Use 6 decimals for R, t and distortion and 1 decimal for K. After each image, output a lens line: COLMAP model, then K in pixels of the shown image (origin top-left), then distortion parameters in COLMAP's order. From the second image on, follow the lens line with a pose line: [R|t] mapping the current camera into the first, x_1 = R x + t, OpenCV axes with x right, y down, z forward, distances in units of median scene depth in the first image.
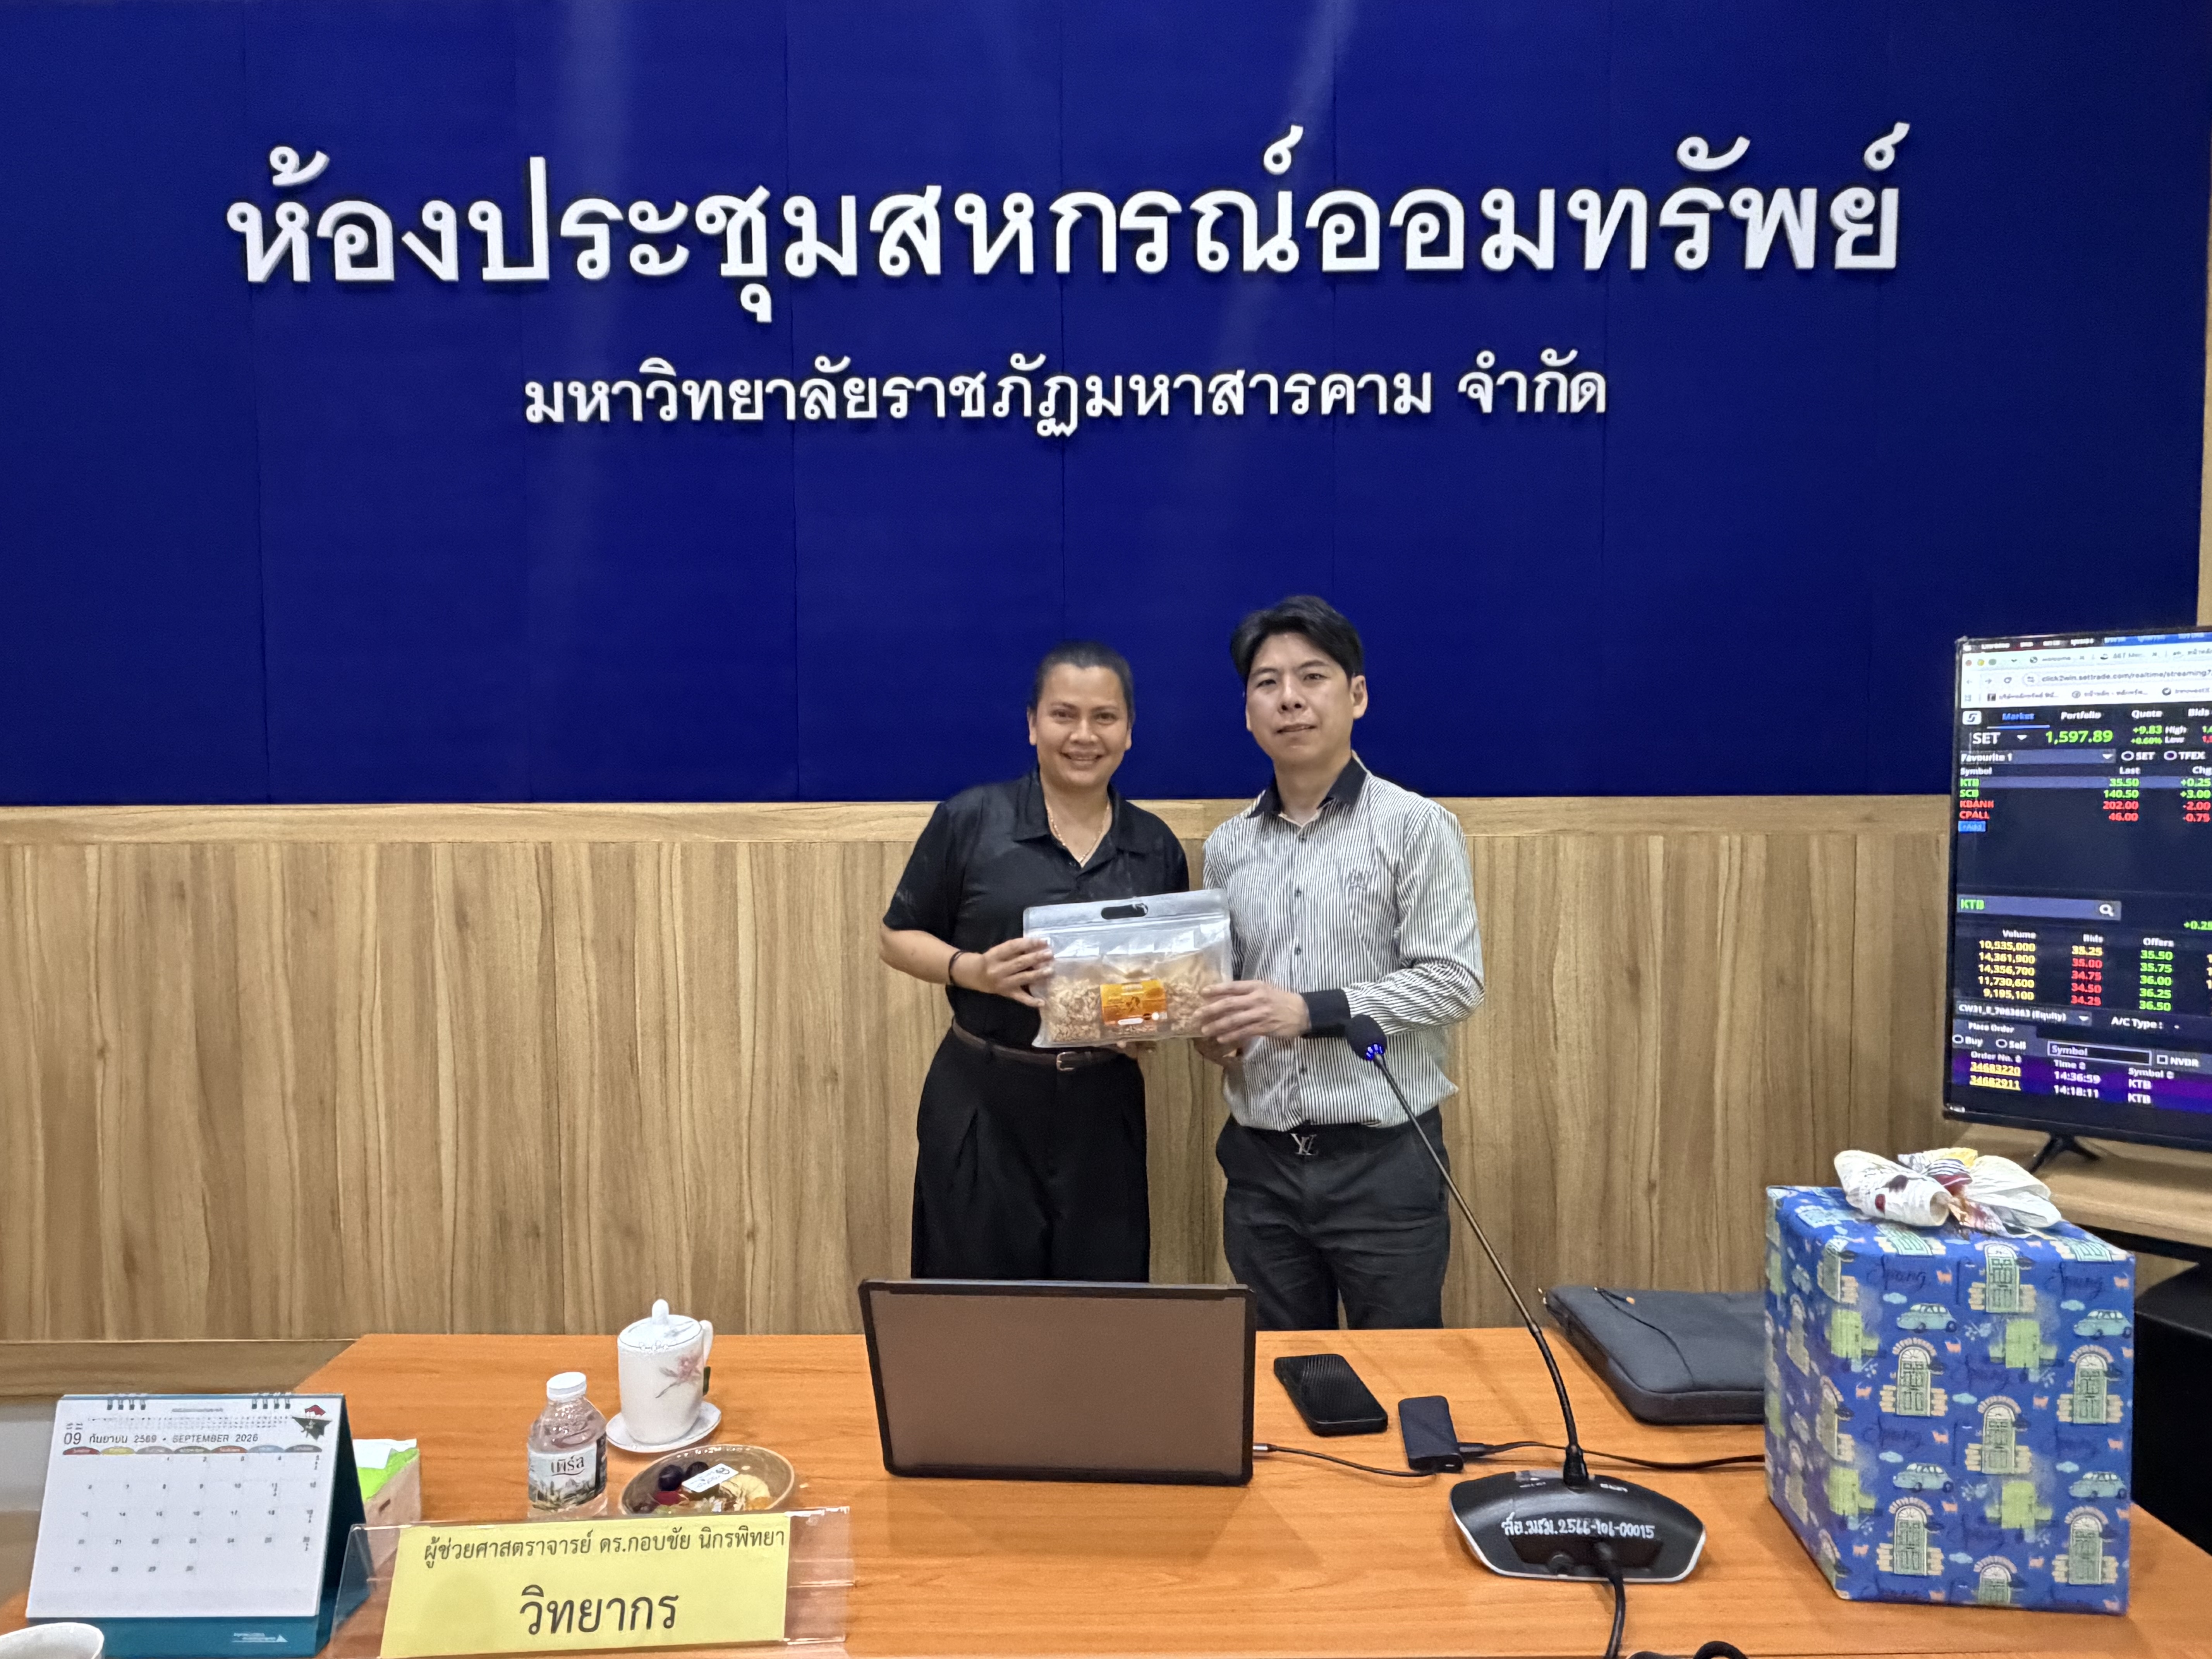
lens RADIAL K [[1351.8, 0, 1091.8], [0, 1351.8, 827.9], [0, 0, 1]] dist [-0.036665, 0.009218]
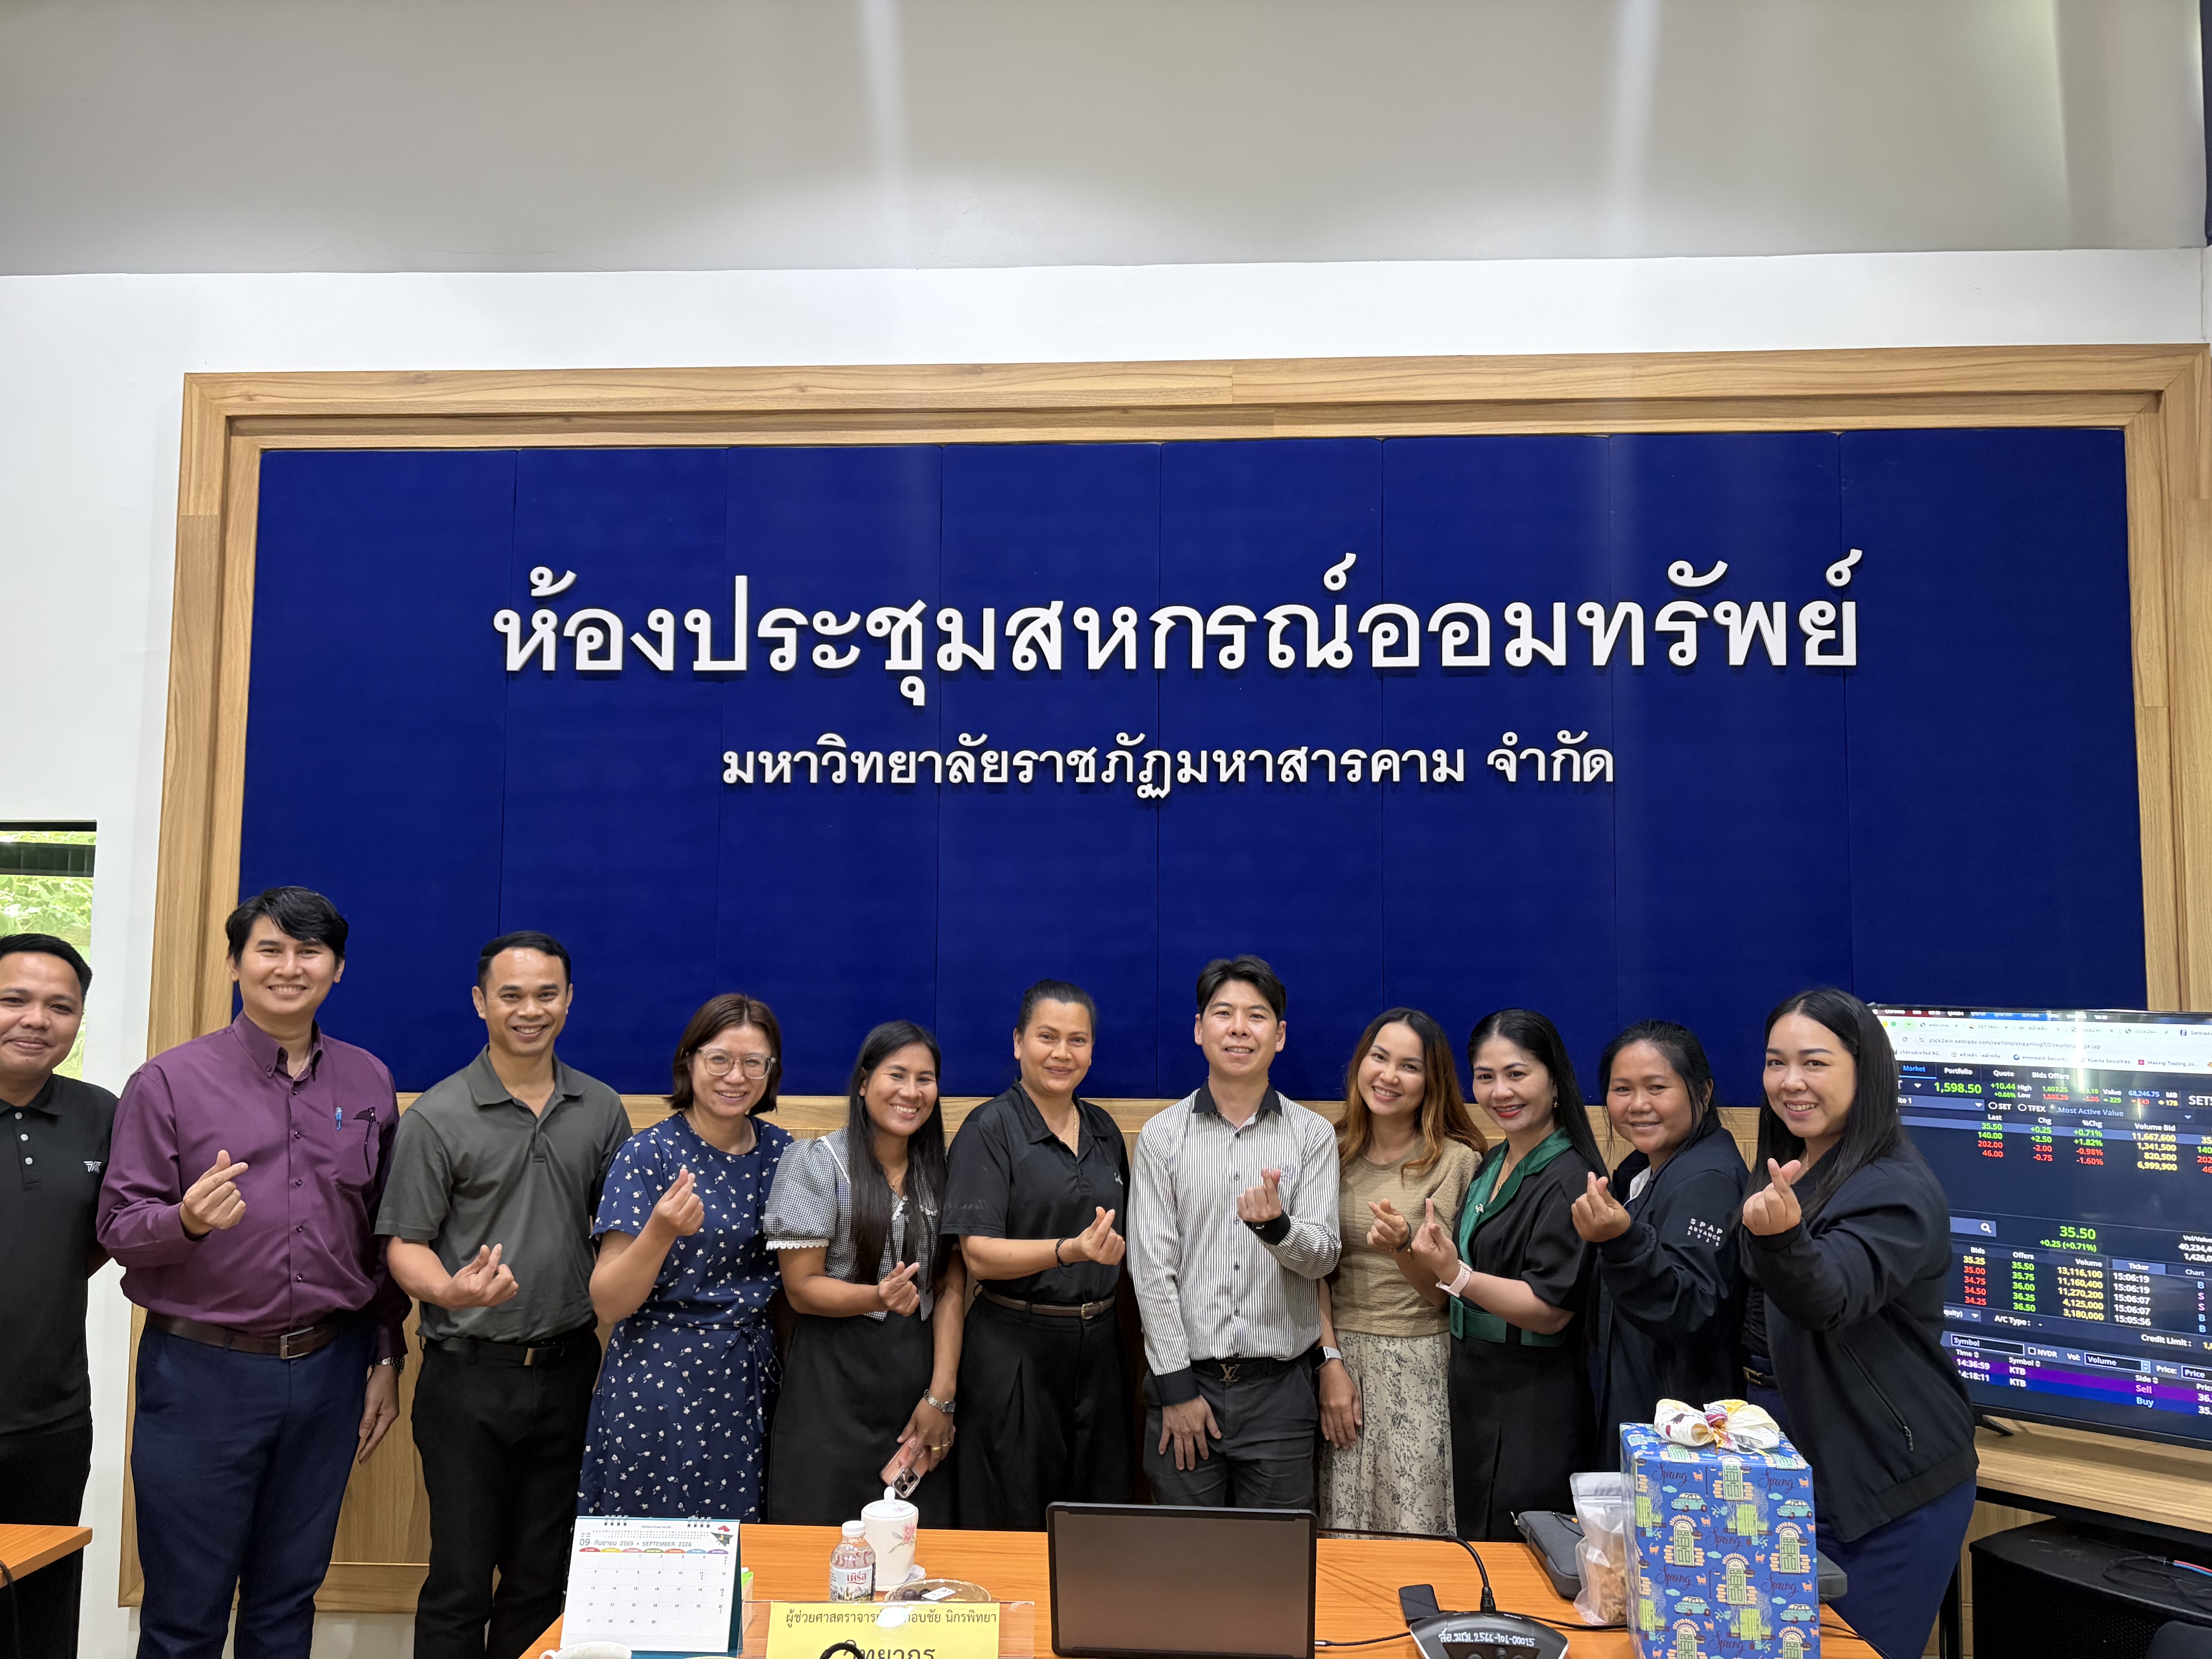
lens RADIAL K [[1657.2, 0, 1087.7], [0, 1657.2, 824.5], [0, 0, 1]] dist [0.024400, -0.038660]
pose [[0.998574, 0.009200, -0.052588, -0.008637], [-0.015573, 0.992397, -0.122090, -0.109916], [0.051065, 0.122735, 0.991125, -0.645203]]
